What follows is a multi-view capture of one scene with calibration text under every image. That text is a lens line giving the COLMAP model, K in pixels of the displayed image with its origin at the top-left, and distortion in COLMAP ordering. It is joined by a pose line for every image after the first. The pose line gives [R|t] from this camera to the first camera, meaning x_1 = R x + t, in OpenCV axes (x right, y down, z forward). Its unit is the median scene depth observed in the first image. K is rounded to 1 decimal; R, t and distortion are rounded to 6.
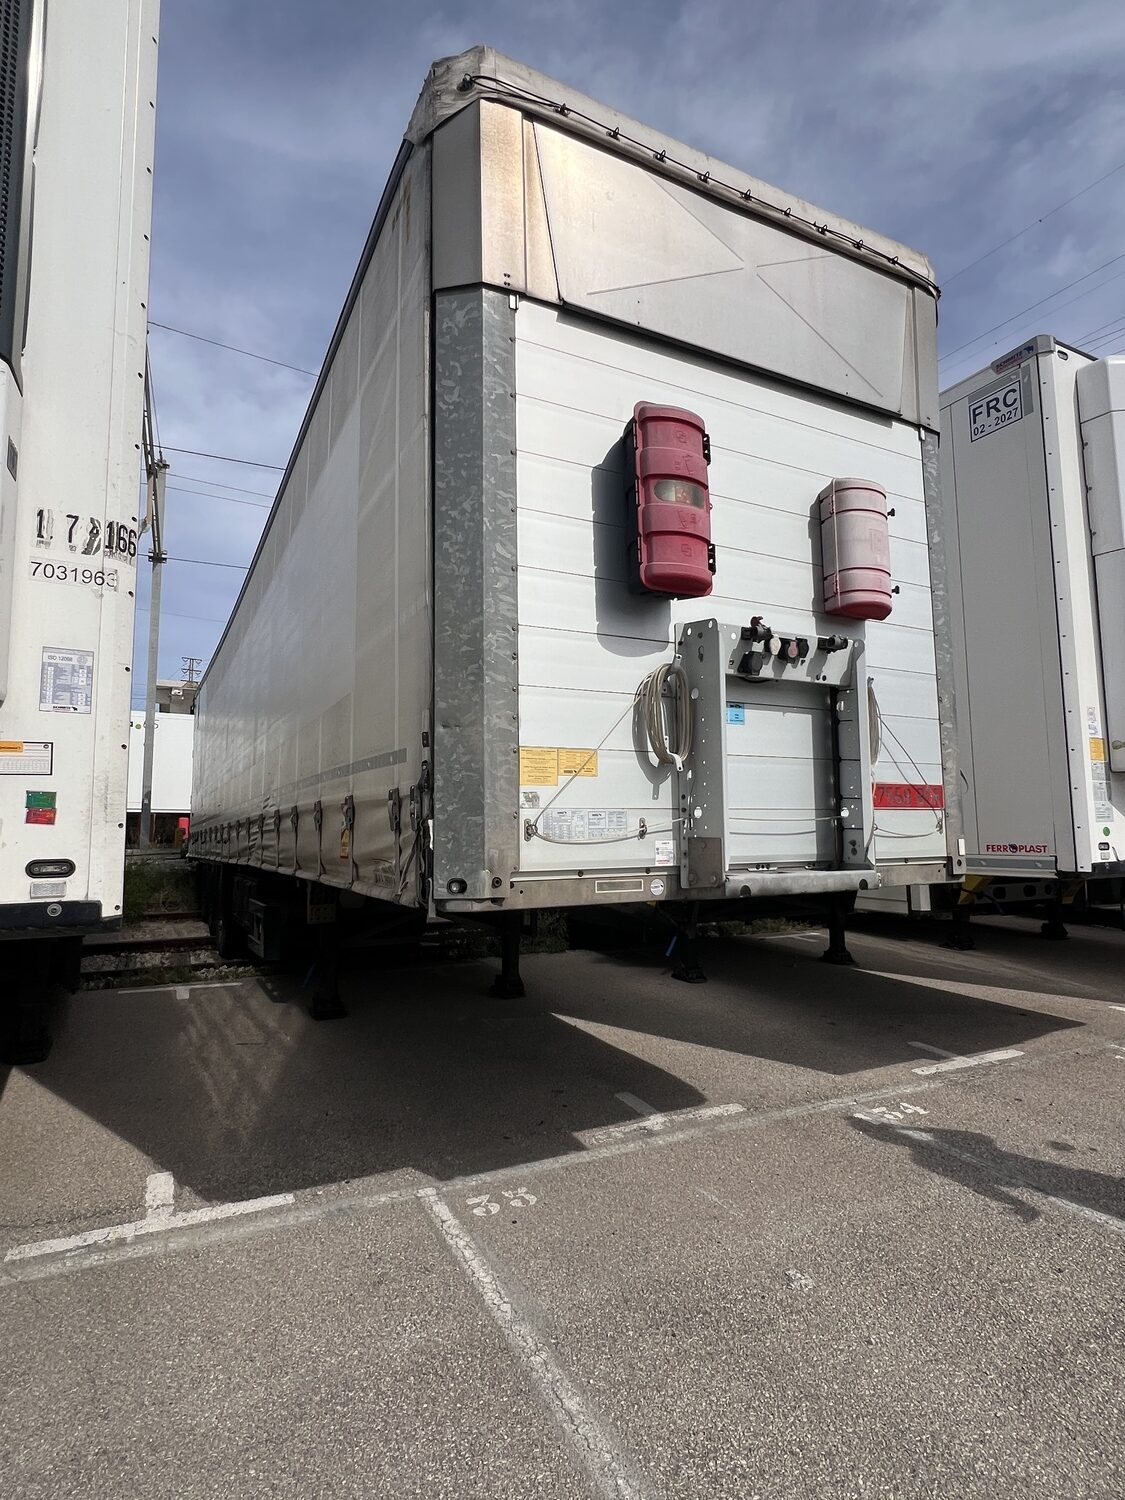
lens RADIAL K [[787.5, 0, 562.5], [0, 787.5, 748.0], [0, 0, 1]] dist [-0.004143, 0.001558]
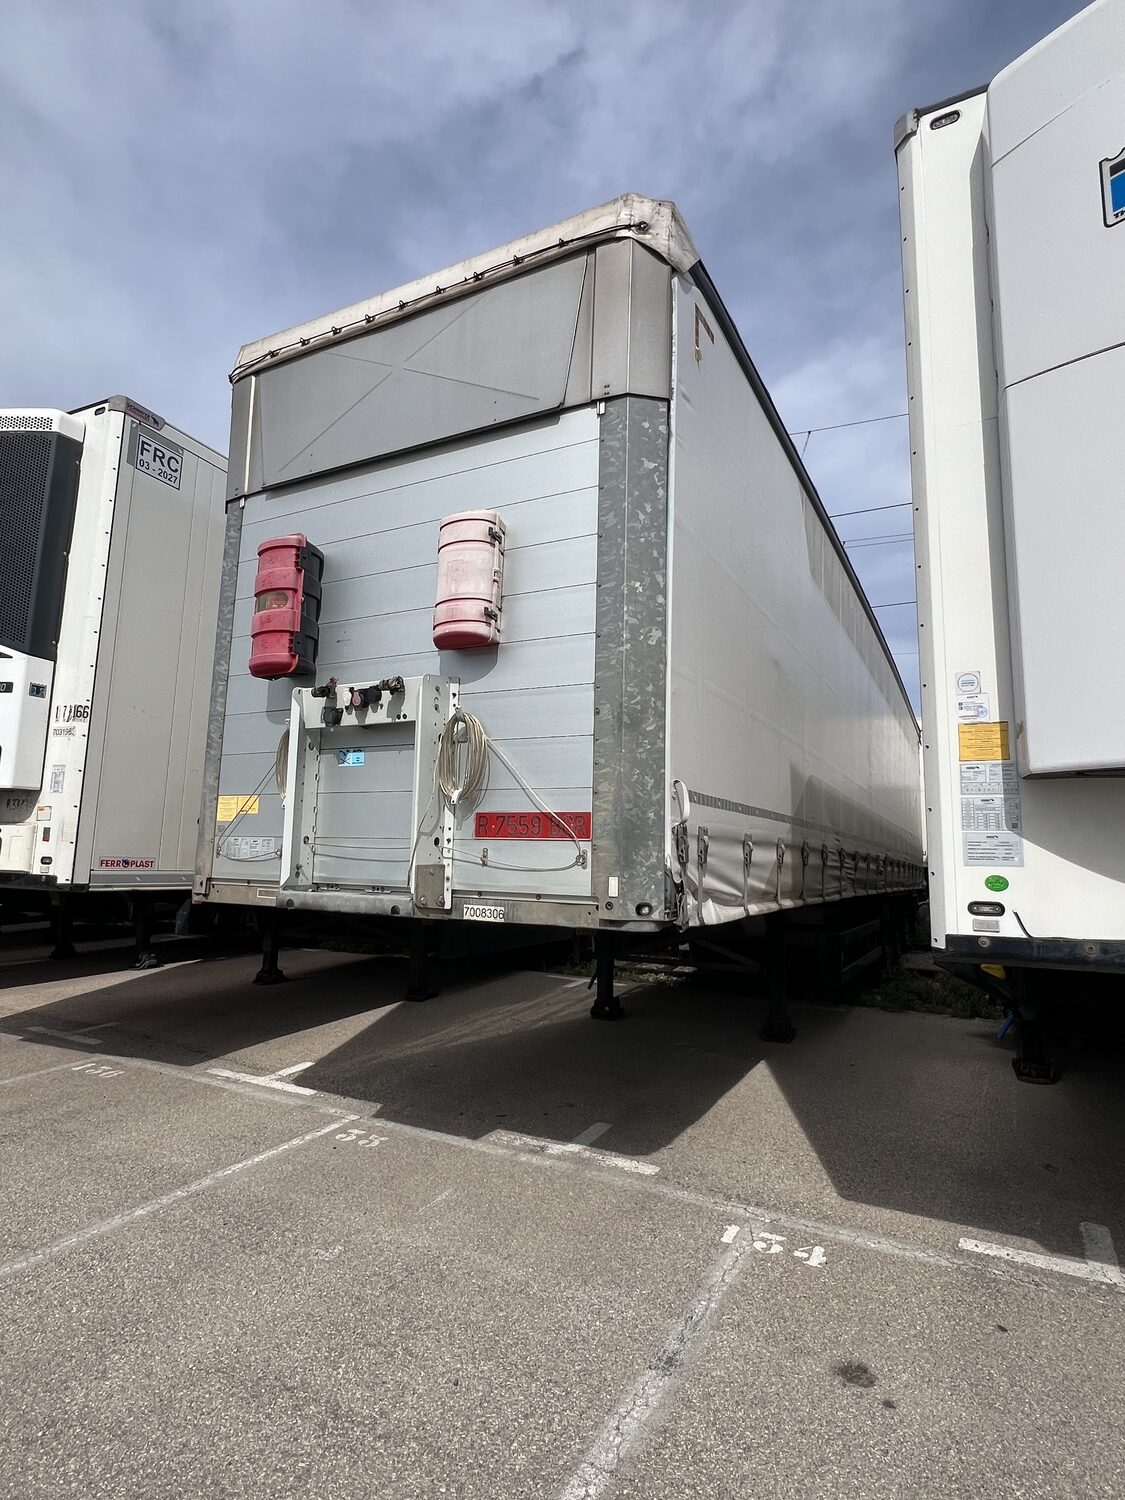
lens RADIAL K [[787.5, 0, 563.8], [0, 787.5, 747.8], [0, 0, 1]] dist [-0.004143, 0.001558]
pose [[0.579004, -0.088813, -0.810473, 1.164485], [0.054122, 0.996044, -0.070483, 0.036594], [0.813527, -0.003055, 0.581520, 0.482515]]
